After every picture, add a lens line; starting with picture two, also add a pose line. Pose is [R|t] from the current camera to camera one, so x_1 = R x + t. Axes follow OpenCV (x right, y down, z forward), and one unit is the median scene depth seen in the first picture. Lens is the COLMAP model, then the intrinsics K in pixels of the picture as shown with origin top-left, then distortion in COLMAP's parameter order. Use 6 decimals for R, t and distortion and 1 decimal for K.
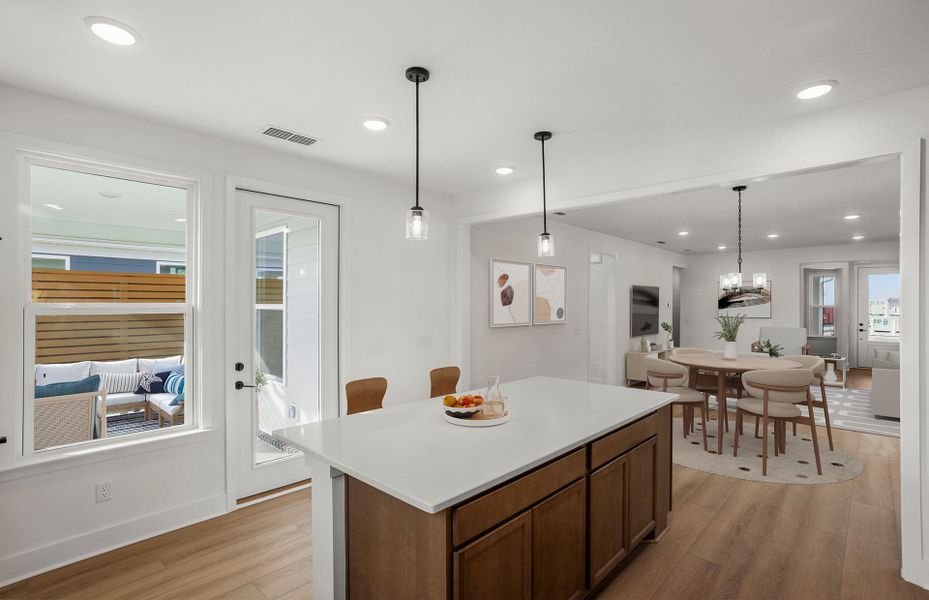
lens RADIAL K [[428.3, 0, 457.9], [0, 428.3, 297.2], [0, 0, 1]] dist [-0.029854, 0.012772]
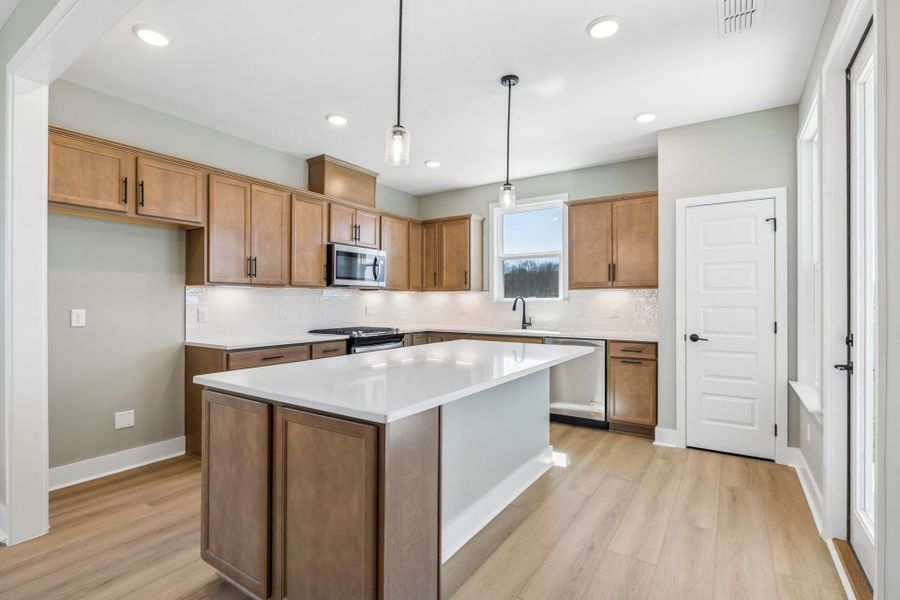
lens RADIAL K [[433.6, 0, 449.0], [0, 433.6, 301.1], [0, 0, 1]] dist [-0.006667, 0.000597]
pose [[-0.984220, 0.004561, -0.176888, 0.266799], [0.005292, 0.999979, -0.003663, 0.116128], [0.176868, -0.004542, -0.984224, 1.859524]]
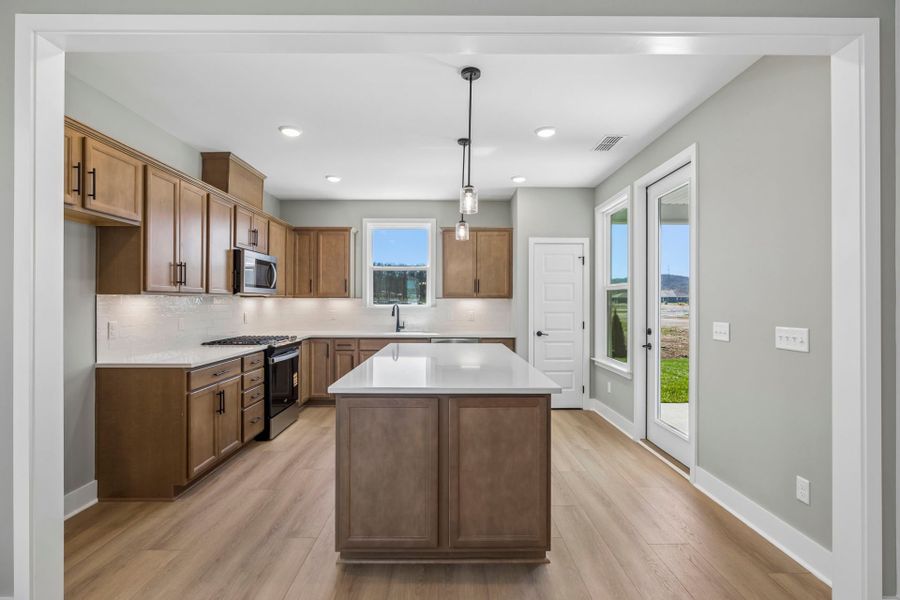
lens RADIAL K [[433.6, 0, 453.3], [0, 433.6, 300.1], [0, 0, 1]] dist [-0.006667, 0.000597]
pose [[-0.711855, 0.001021, -0.702326, 0.947859], [0.004780, 0.999983, -0.003391, 0.082115], [0.702310, -0.005771, -0.711848, 1.799771]]
